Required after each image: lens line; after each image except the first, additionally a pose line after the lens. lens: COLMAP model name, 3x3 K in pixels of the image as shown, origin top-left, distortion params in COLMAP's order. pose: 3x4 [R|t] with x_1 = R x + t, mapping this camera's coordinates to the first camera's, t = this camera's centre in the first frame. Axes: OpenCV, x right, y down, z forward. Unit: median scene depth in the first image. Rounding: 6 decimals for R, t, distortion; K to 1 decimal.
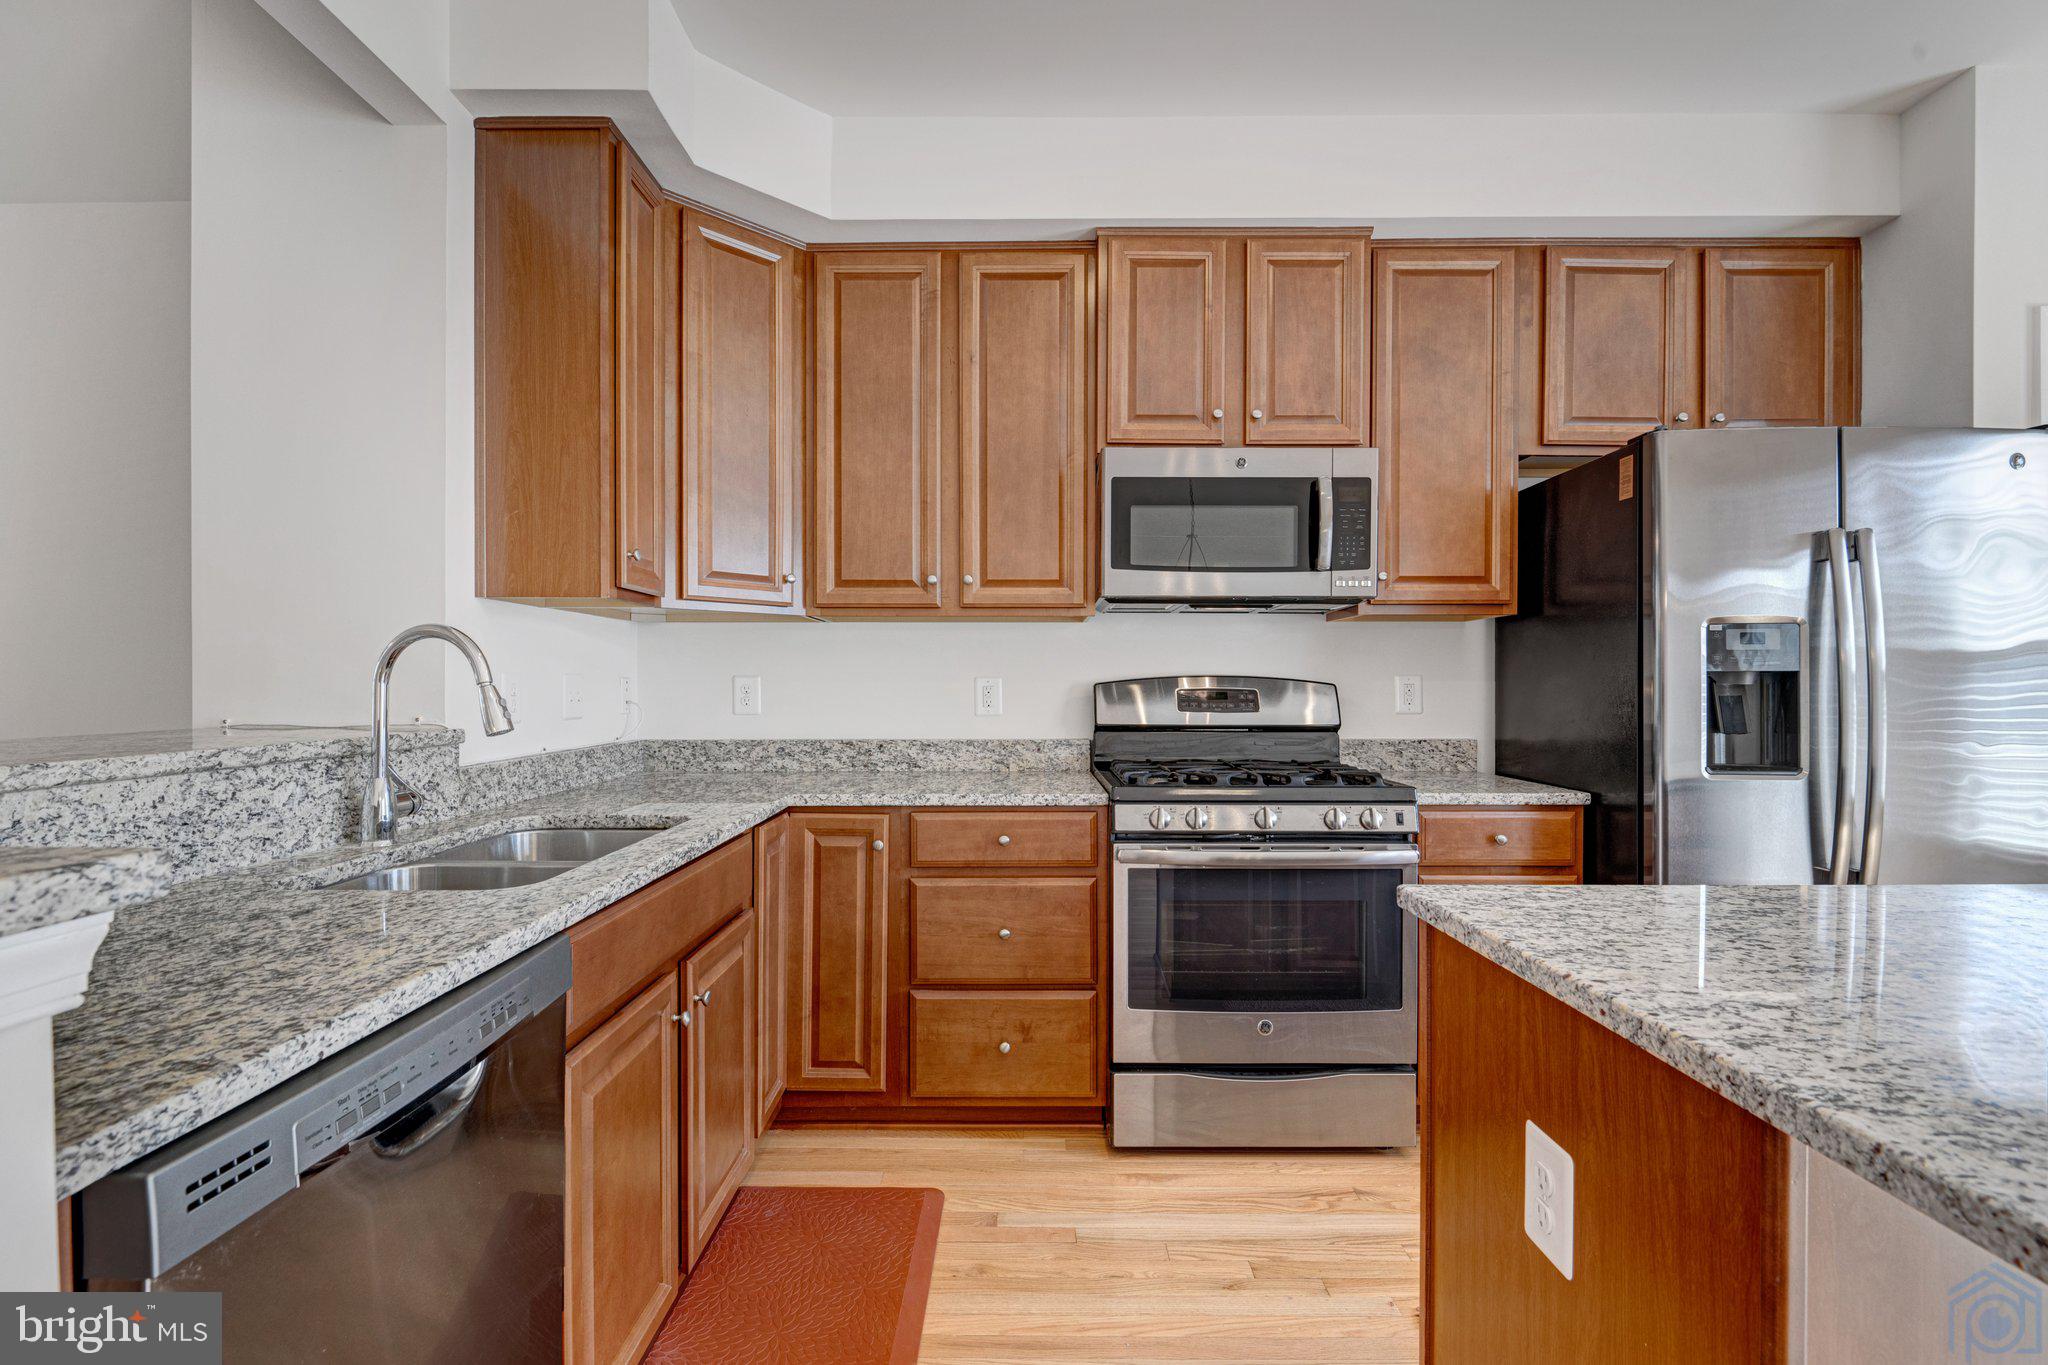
lens RADIAL K [[935.2, 0, 1024.0], [0, 935.2, 682.5], [0, 0, 1]] dist [-0.002930, -0.001032]
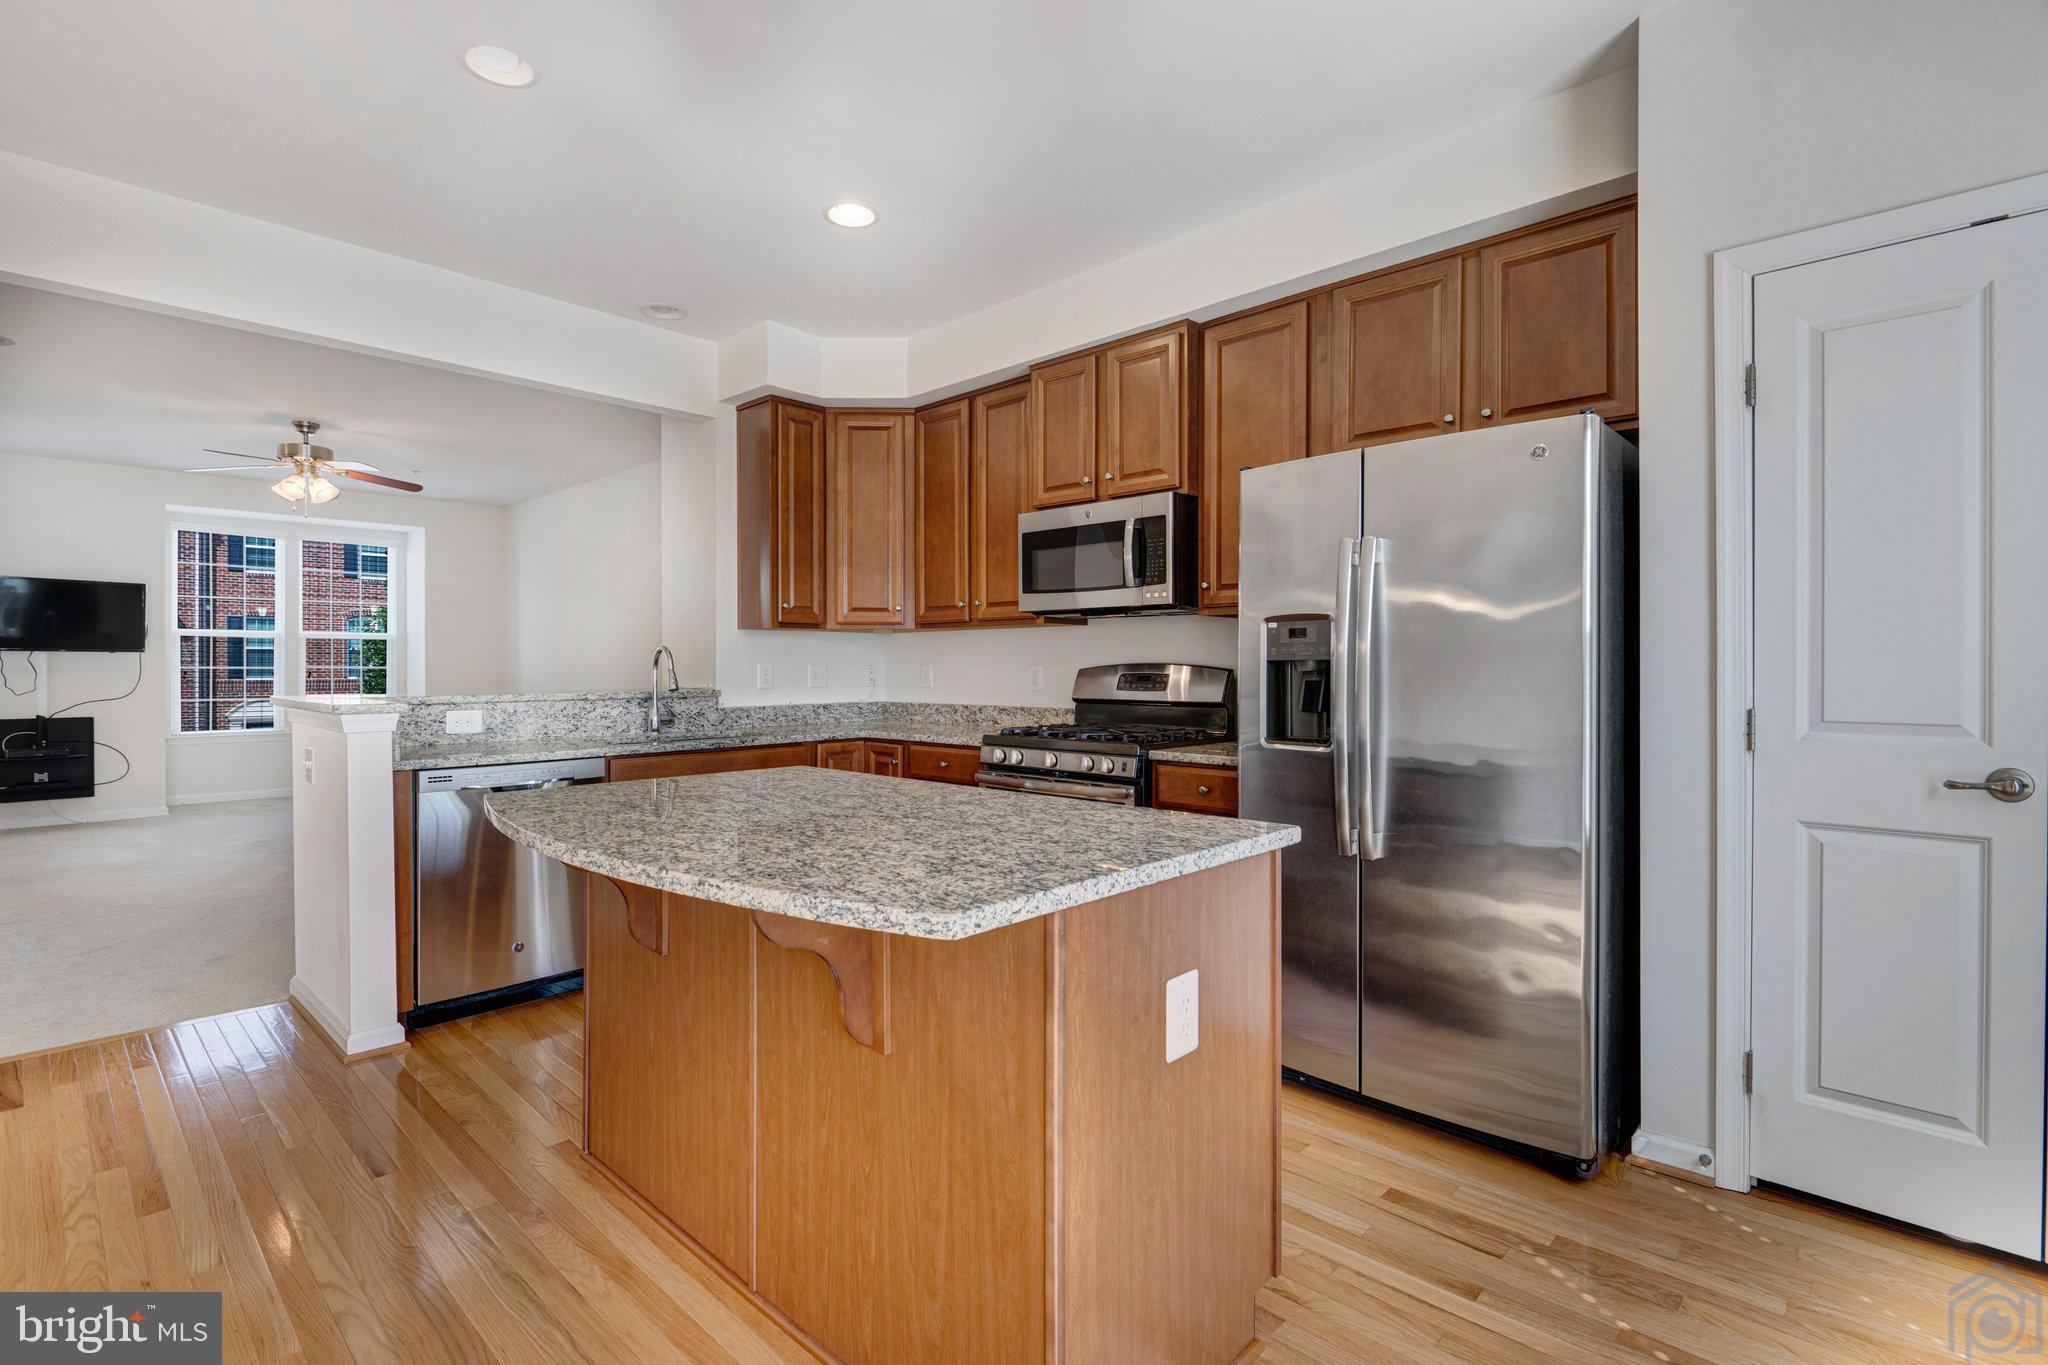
lens RADIAL K [[942.3, 0, 1034.4], [0, 942.3, 673.2], [0, 0, 1]] dist [0.001600, 0.000201]
pose [[0.737557, 0.003616, -0.675276, 1.126787], [0.002654, 0.999962, 0.008253, -0.005684], [0.675280, -0.007879, 0.737519, -0.114690]]
